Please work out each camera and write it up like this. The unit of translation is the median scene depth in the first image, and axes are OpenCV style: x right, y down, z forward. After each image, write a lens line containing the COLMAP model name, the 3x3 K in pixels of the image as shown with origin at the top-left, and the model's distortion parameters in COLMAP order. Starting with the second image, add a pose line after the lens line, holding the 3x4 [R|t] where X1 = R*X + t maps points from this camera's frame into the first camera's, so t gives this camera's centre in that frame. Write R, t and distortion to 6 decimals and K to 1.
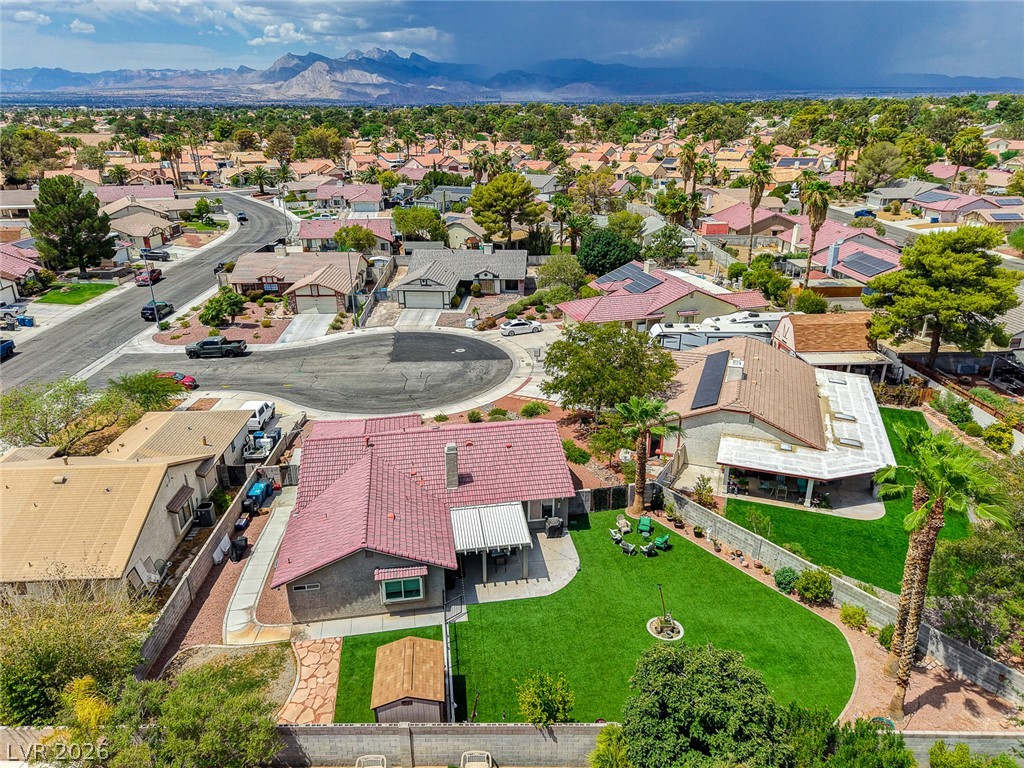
lens RADIAL K [[682.6, 0, 509.1], [0, 682.6, 382.7], [0, 0, 1]] dist [0.066175, -0.050000]
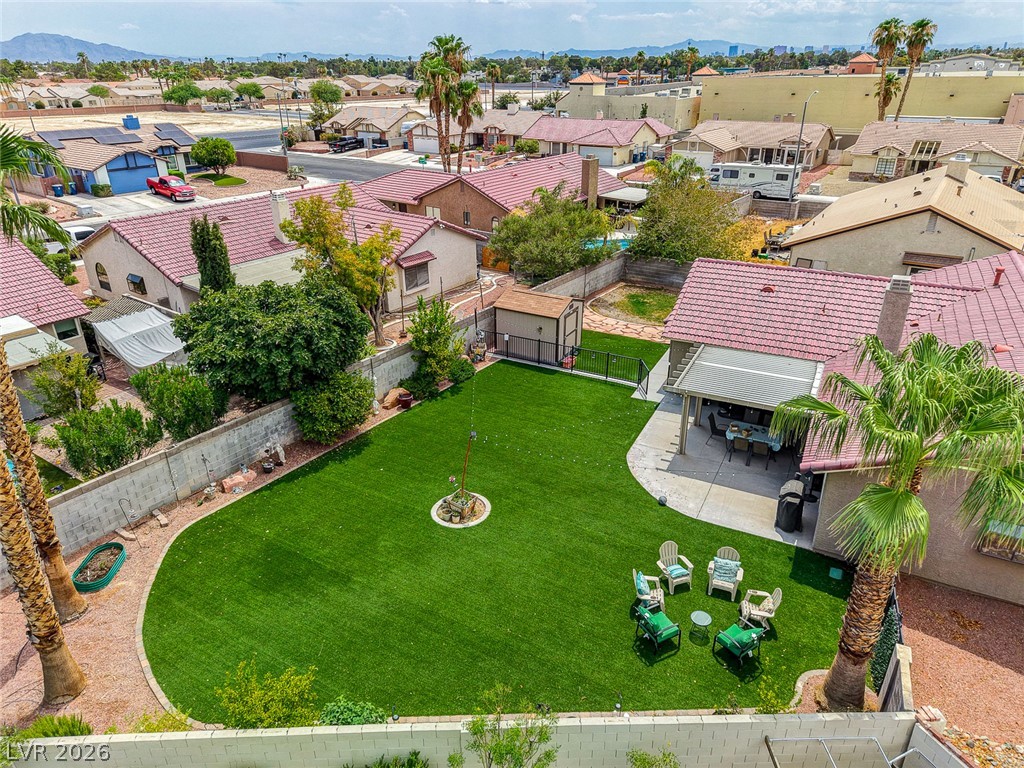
lens RADIAL K [[682.6, 0, 509.1], [0, 682.6, 382.7], [0, 0, 1]] dist [0.066175, -0.050000]
pose [[-0.577925, 0.348592, -0.737893, 0.478419], [-0.293391, 0.754982, 0.586451, -0.066698], [0.761528, 0.555416, -0.334049, 0.924100]]
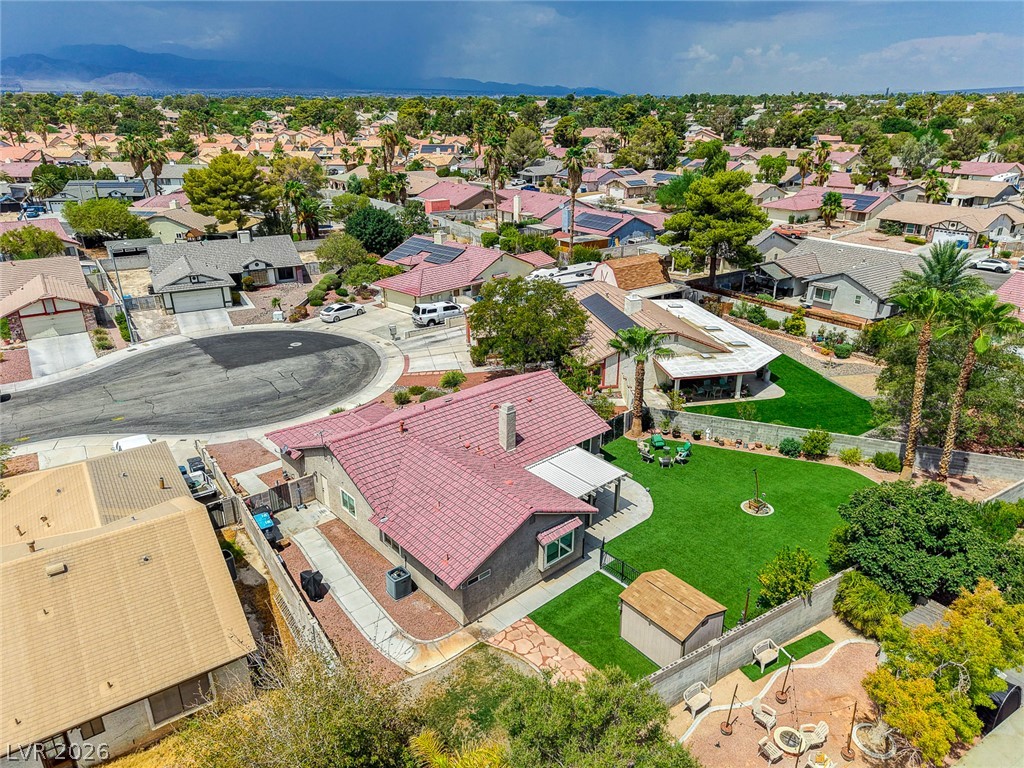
lens RADIAL K [[682.6, 0, 509.1], [0, 682.6, 382.7], [0, 0, 1]] dist [0.066175, -0.050000]
pose [[0.842385, -0.194193, 0.502669, -0.515126], [0.192591, 0.979695, 0.055733, 0.008466], [-0.503286, 0.049861, 0.862680, 0.166301]]
